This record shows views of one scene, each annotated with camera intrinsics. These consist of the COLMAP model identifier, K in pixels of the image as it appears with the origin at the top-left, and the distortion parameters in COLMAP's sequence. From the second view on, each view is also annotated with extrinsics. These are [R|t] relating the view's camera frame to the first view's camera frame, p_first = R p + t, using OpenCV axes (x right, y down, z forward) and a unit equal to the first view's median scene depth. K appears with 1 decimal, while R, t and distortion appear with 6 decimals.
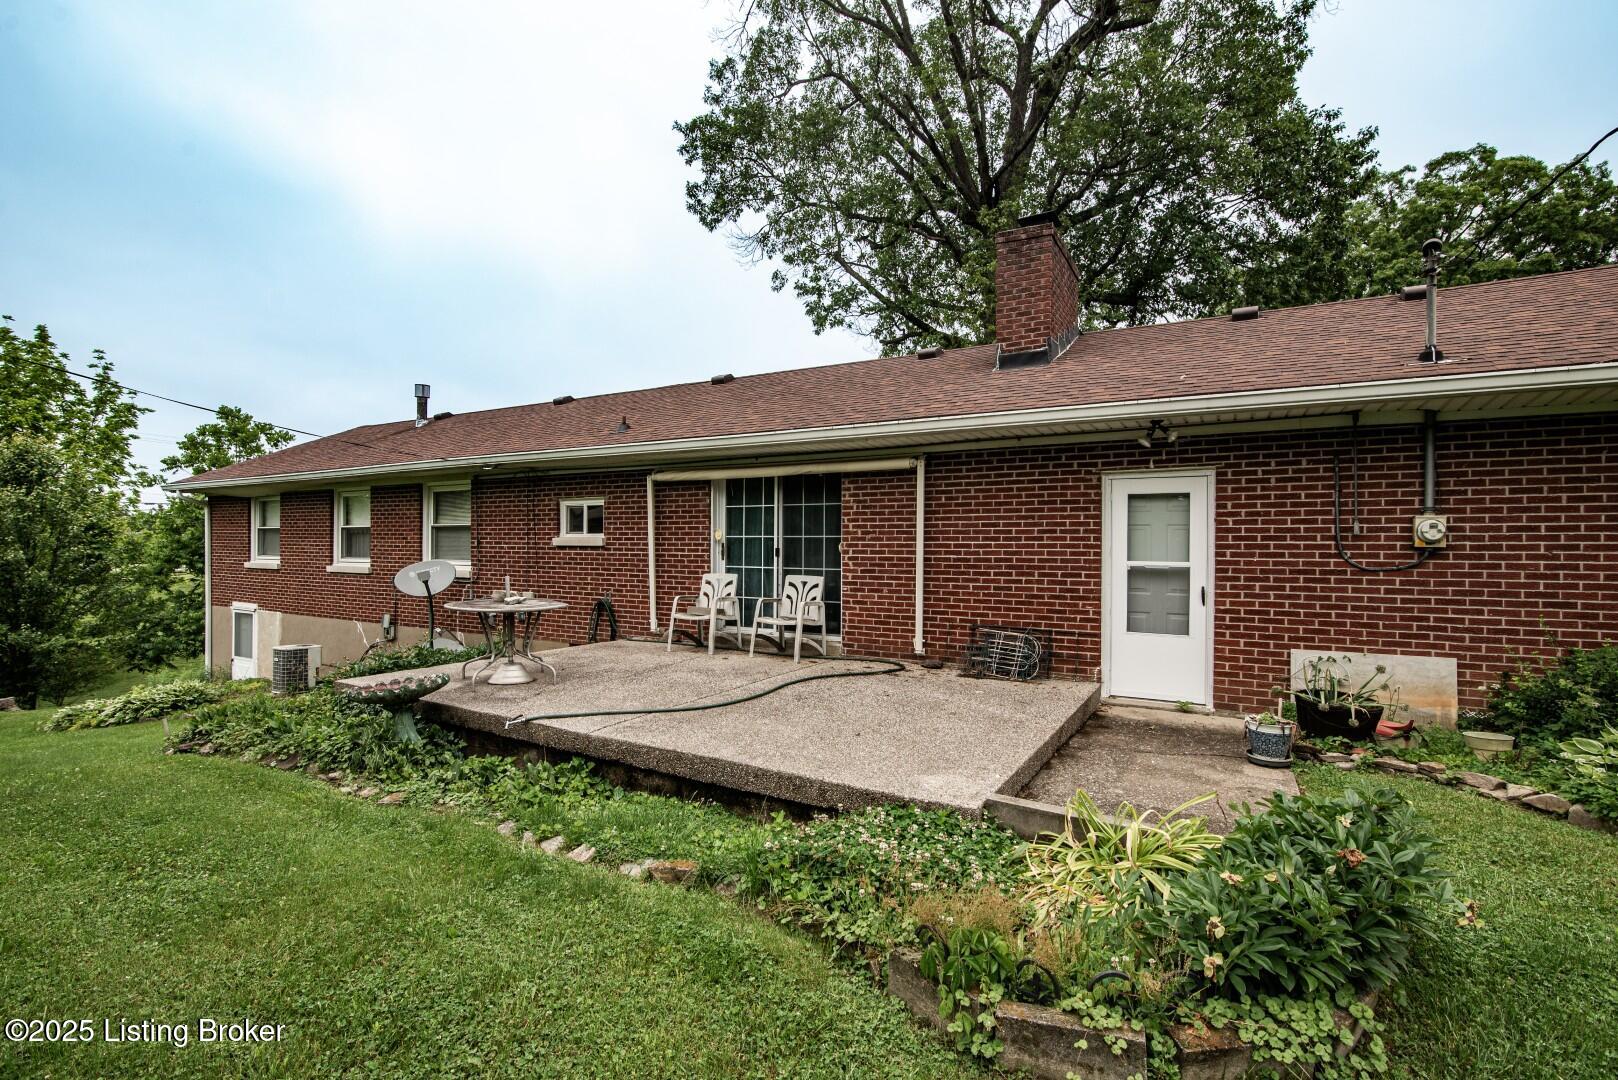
lens RADIAL K [[774.1, 0, 764.8], [0, 774.1, 546.7], [0, 0, 1]] dist [-0.020132, 0.001099]
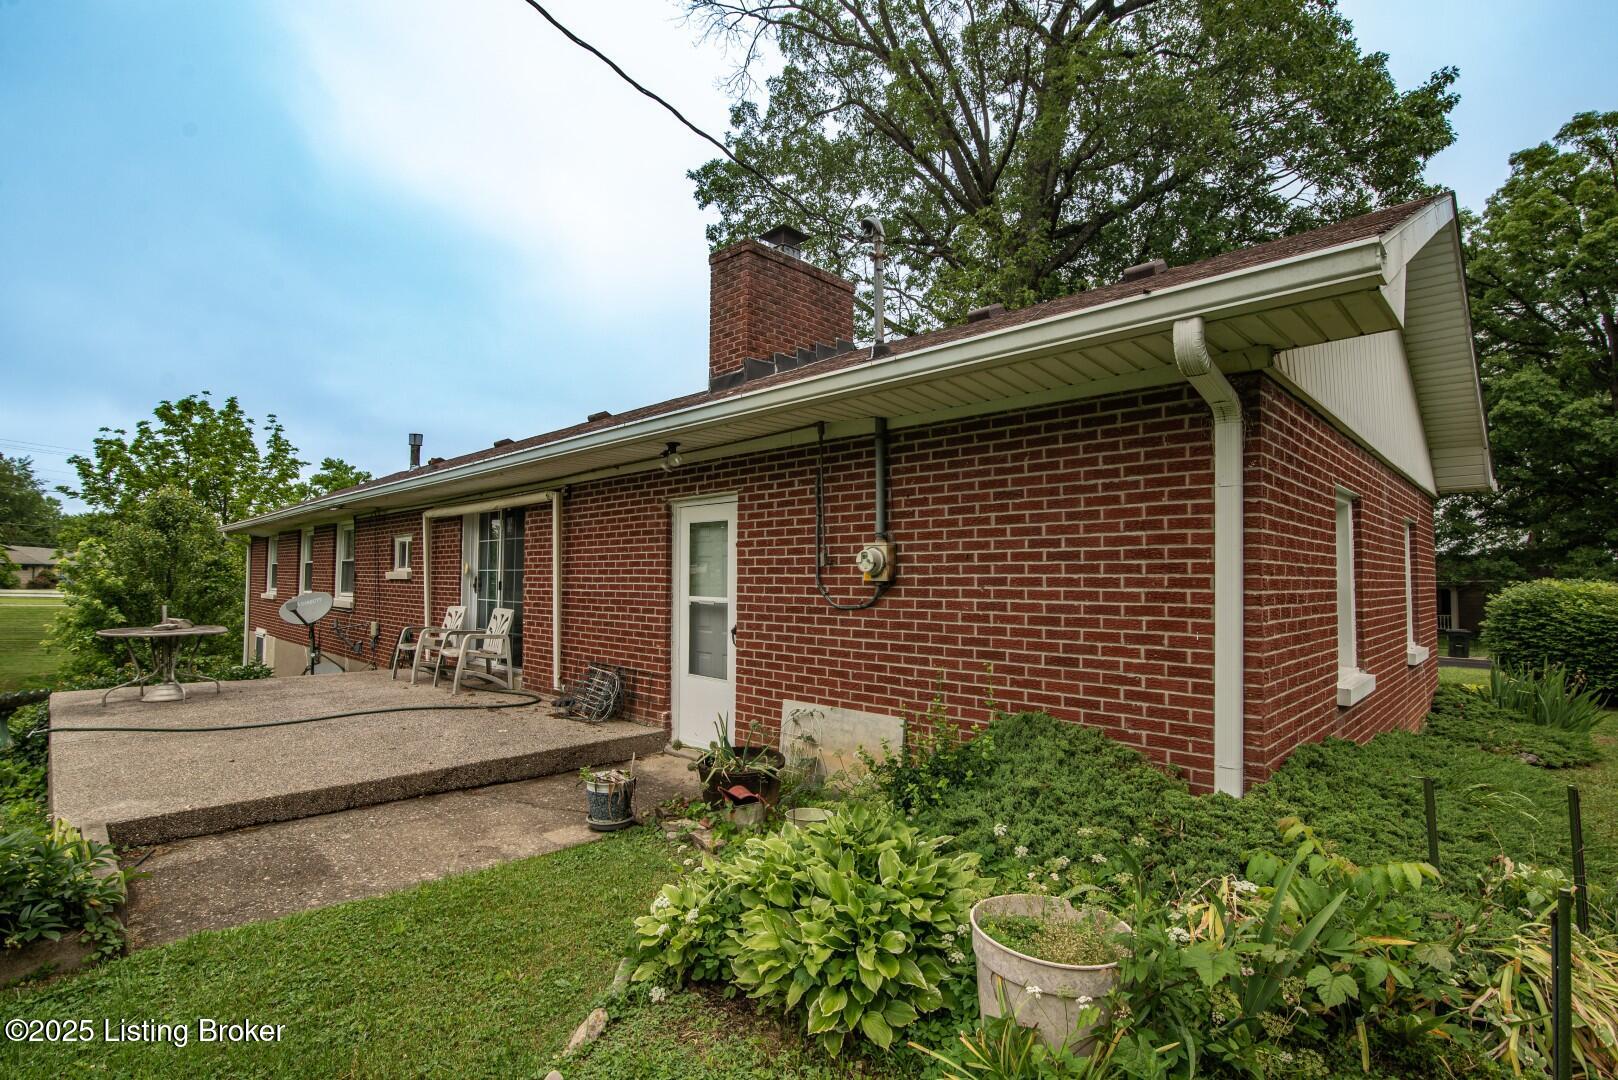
lens RADIAL K [[774.1, 0, 766.1], [0, 774.1, 546.1], [0, 0, 1]] dist [-0.020132, 0.001099]
pose [[0.969048, -0.011256, -0.246616, 0.608435], [0.000914, 0.999117, -0.042010, -0.001522], [0.246871, 0.040484, 0.968202, 0.098511]]
